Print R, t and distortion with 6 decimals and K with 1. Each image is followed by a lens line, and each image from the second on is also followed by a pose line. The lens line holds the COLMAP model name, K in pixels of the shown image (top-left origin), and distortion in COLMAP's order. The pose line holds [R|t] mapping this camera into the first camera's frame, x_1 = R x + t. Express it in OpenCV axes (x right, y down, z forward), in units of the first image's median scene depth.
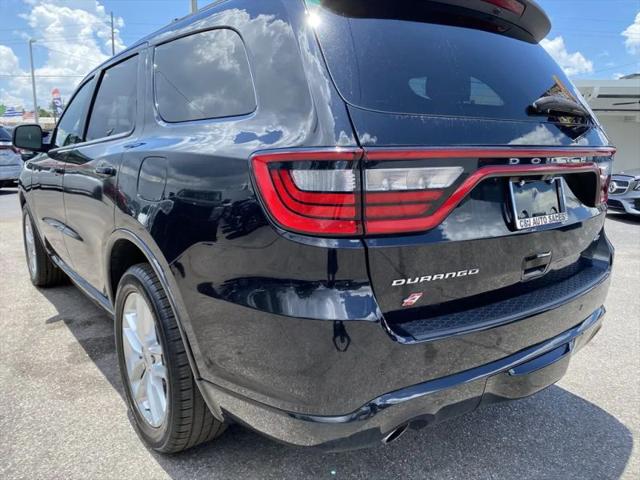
lens RADIAL K [[561.1, 0, 330.2], [0, 561.1, 231.6], [0, 0, 1]] dist [0.050653, 0.010205]
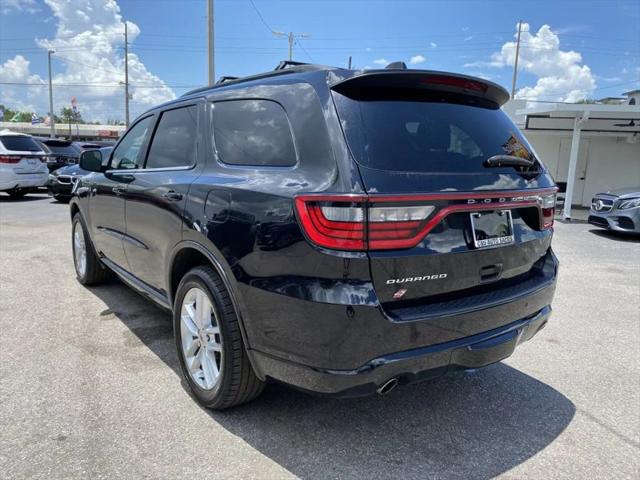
lens RADIAL K [[575.0, 0, 317.3], [0, 575.0, 222.7], [0, 0, 1]] dist [0.071301, -0.004486]
pose [[0.999504, 0.018209, -0.025694, -0.027923], [-0.018913, 0.999445, -0.027419, -0.015801], [0.025181, 0.027891, 0.999294, -0.406343]]
